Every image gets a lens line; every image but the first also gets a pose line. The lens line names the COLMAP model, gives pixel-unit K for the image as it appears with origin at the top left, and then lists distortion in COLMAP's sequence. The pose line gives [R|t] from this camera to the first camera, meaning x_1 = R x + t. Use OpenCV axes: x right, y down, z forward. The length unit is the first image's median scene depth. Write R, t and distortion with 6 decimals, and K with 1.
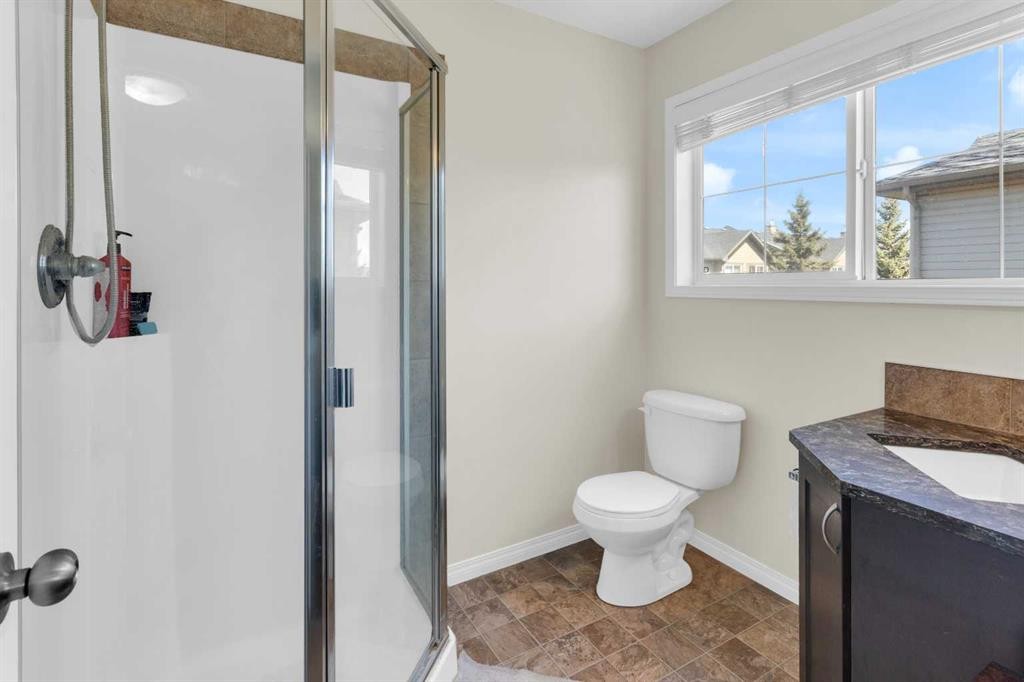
lens RADIAL K [[494.4, 0, 509.2], [0, 494.4, 282.3], [0, 0, 1]] dist [0.006008, 0.000509]
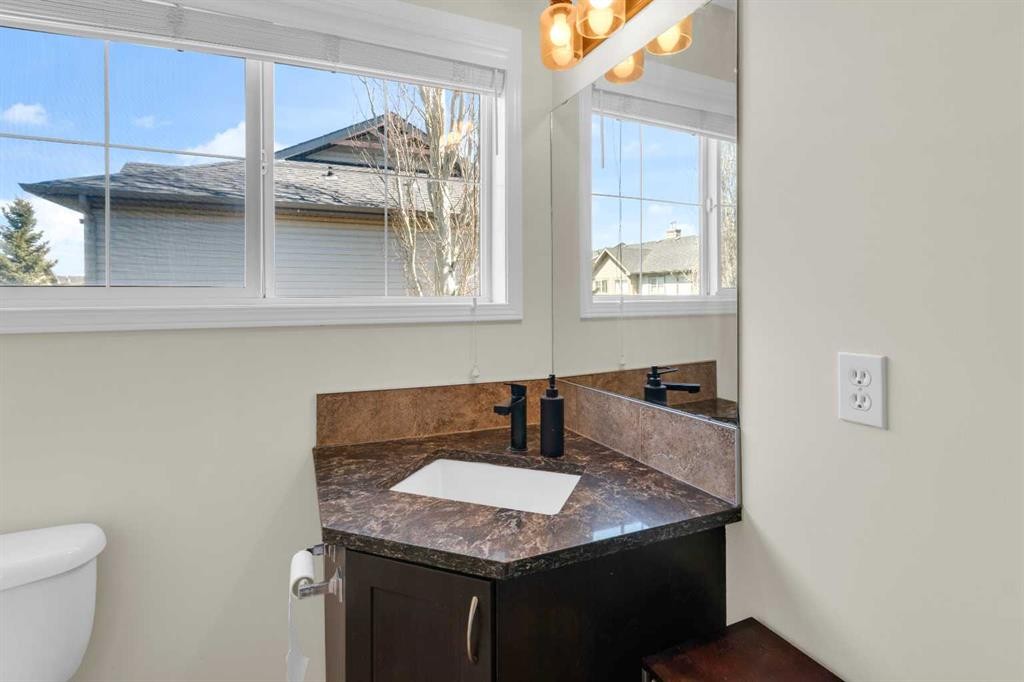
lens RADIAL K [[491.7, 0, 509.9], [0, 491.7, 295.5], [0, 0, 1]] dist [0.009124, 0.000548]
pose [[0.109827, 0.006265, 0.993931, -0.054175], [0.003307, 0.999972, -0.006668, -0.003076], [-0.993945, 0.004019, 0.109803, 0.587473]]
